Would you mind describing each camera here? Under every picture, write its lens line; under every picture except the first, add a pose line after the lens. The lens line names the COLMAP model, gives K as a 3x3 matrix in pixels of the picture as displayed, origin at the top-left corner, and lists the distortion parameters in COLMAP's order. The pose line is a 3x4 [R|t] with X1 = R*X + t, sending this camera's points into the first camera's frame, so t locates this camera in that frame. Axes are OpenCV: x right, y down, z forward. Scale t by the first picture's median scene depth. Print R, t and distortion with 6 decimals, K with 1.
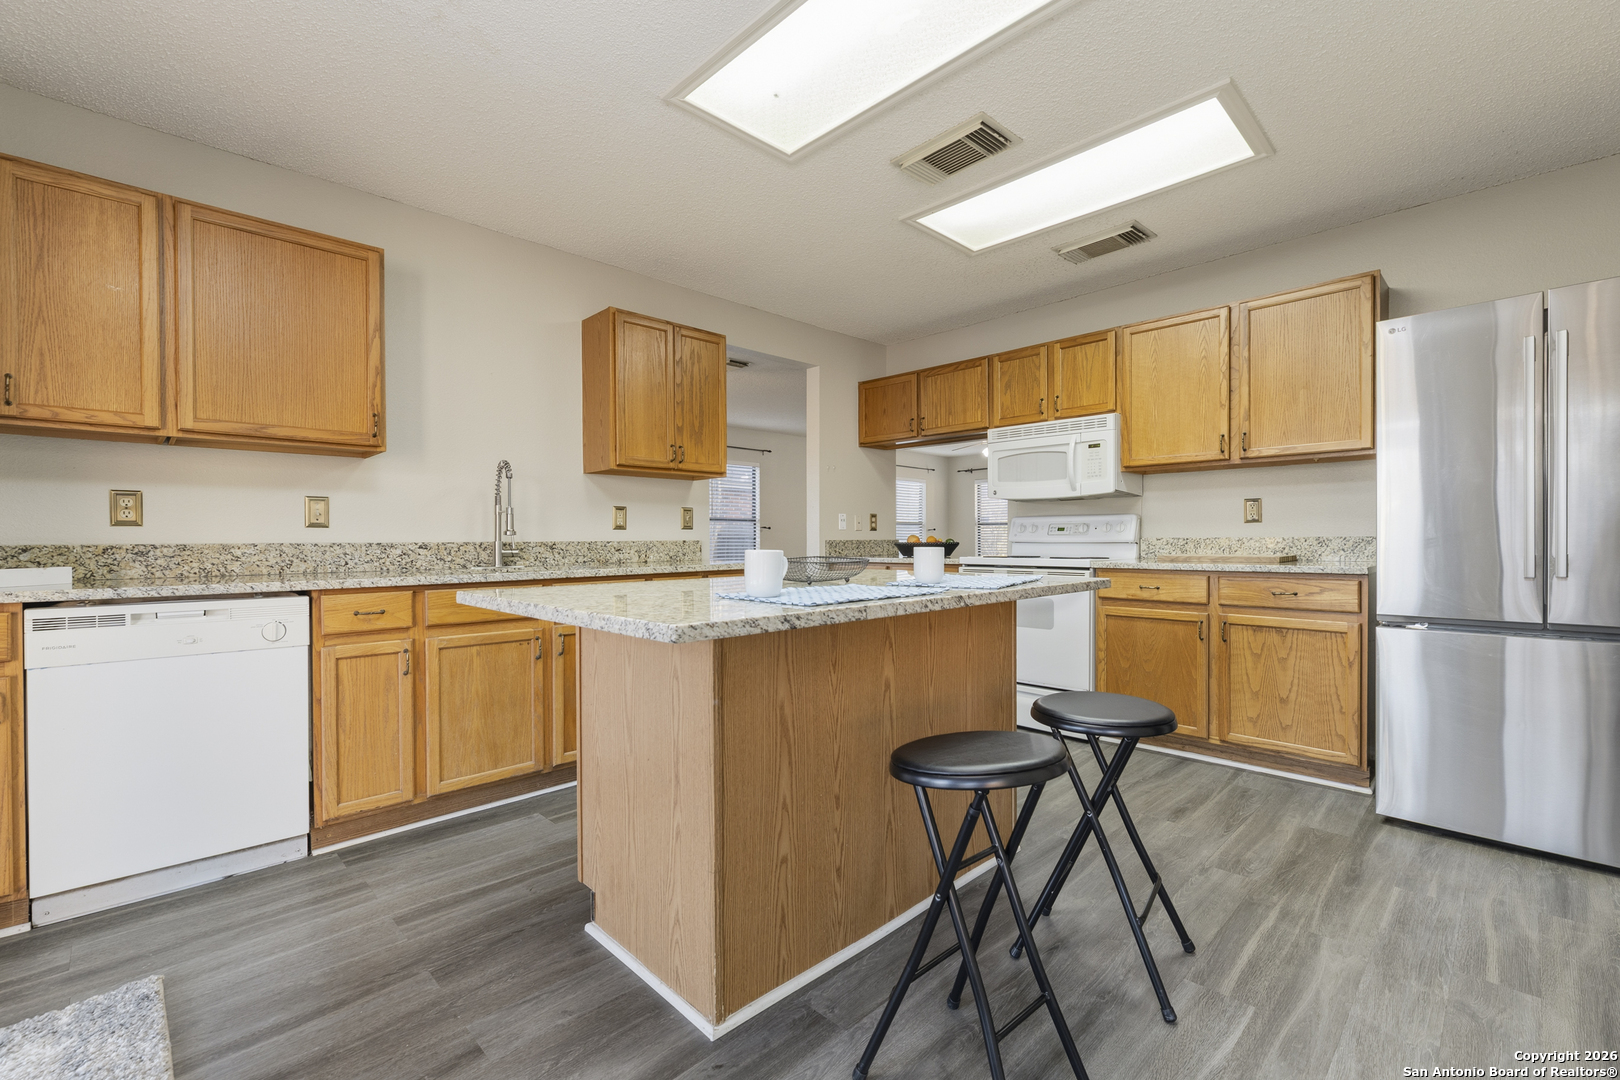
lens RADIAL K [[688.7, 0, 802.6], [0, 688.7, 542.0], [0, 0, 1]] dist [0.007158, -0.001839]
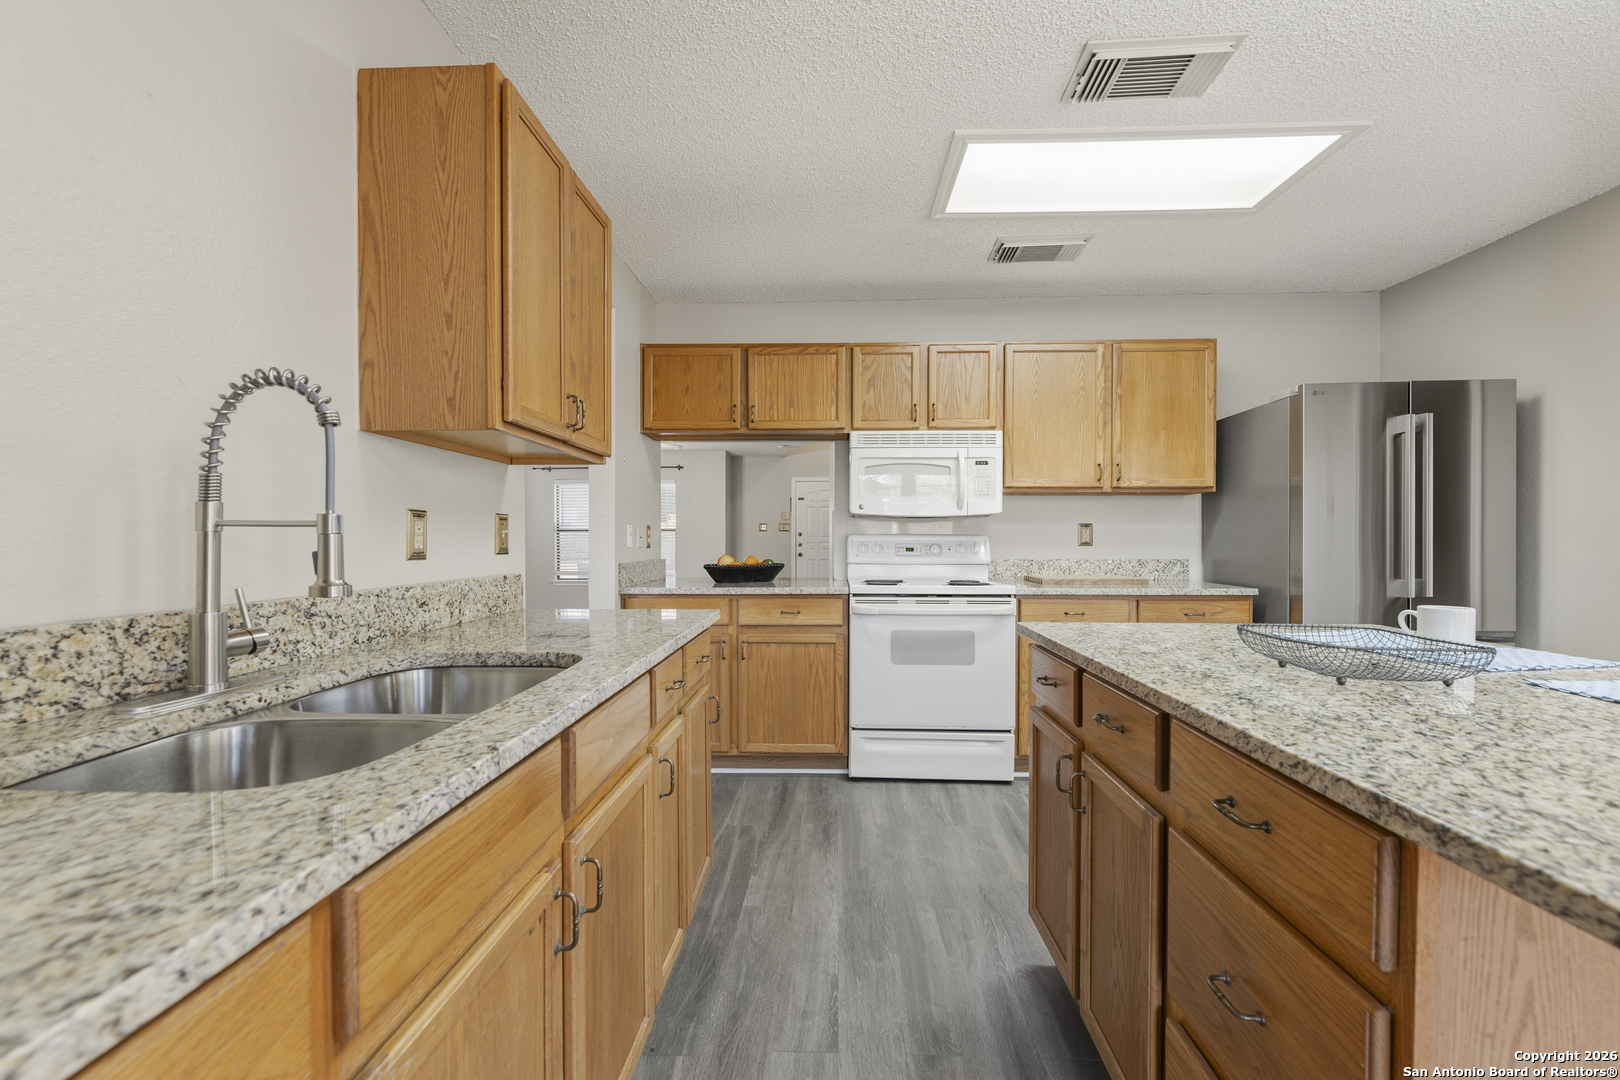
lens RADIAL K [[688.7, 0, 807.5], [0, 688.7, 539.8], [0, 0, 1]] dist [0.007158, -0.001839]
pose [[0.726251, 0.004908, 0.687412, -0.393261], [0.000161, 0.999973, -0.007309, -0.027944], [-0.687429, 0.005418, 0.726231, 0.482584]]
